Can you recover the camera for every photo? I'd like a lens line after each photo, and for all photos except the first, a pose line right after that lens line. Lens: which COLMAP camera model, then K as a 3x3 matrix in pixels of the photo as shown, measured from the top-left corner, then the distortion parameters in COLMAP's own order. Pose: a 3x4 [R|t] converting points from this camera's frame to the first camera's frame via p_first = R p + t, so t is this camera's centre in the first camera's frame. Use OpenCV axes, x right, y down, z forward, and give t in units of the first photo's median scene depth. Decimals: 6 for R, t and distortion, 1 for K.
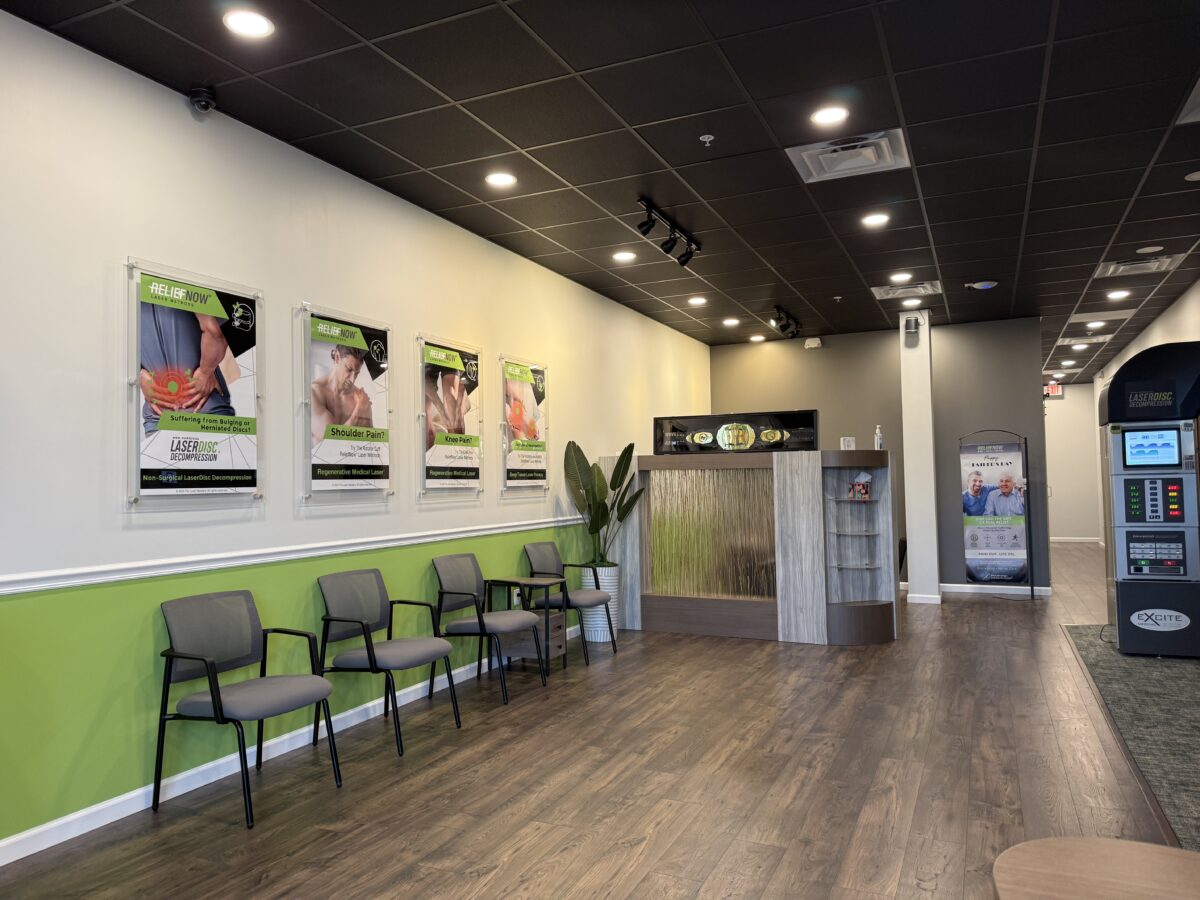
lens RADIAL K [[844.9, 0, 600.0], [0, 844.9, 450.0], [0, 0, 1]] dist [0.044010, -0.051710]
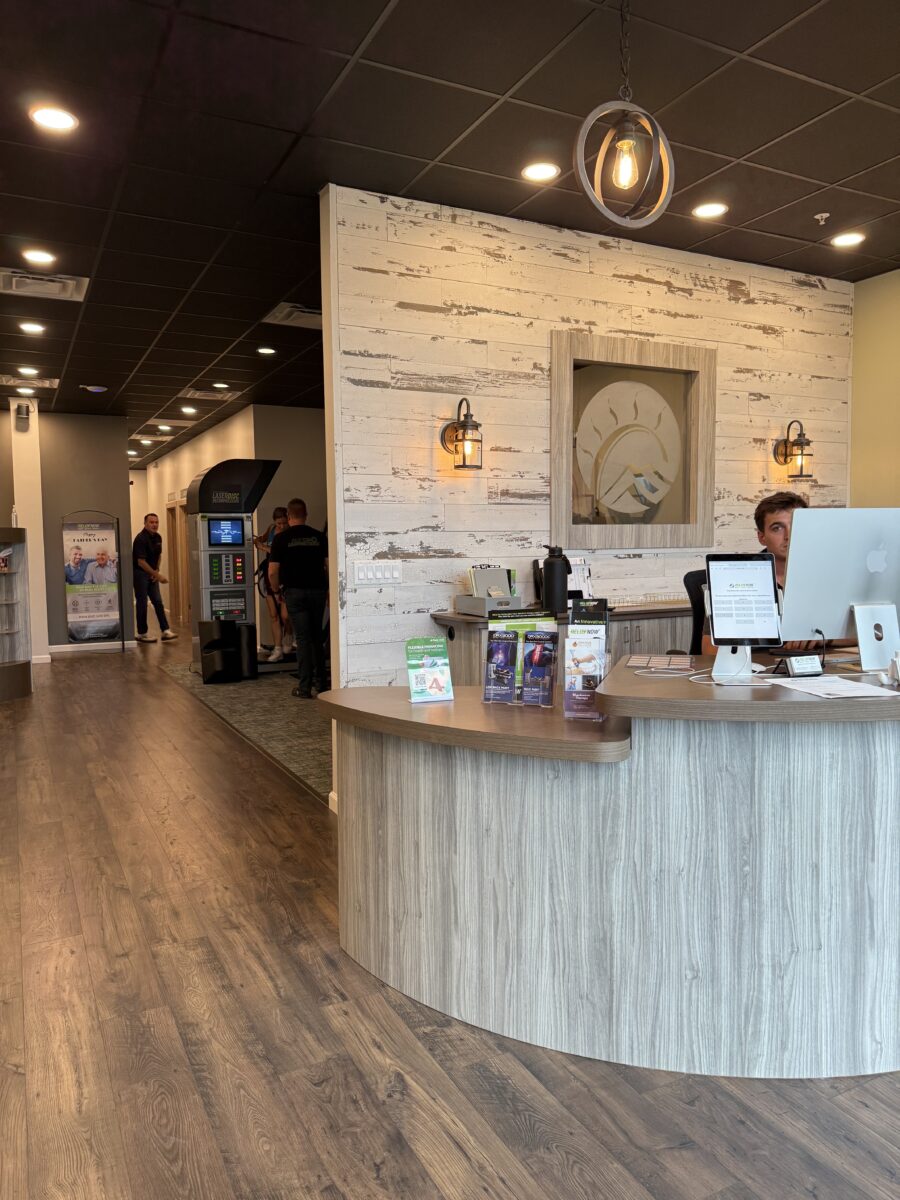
lens RADIAL K [[844.9, 0, 450.0], [0, 844.9, 600.0], [0, 0, 1]] dist [0.044010, -0.051710]
pose [[0.617859, -0.042590, 0.785135, -0.235156], [-0.030514, 0.996481, 0.078067, -0.011337], [-0.785697, -0.072192, 0.614385, -0.167926]]
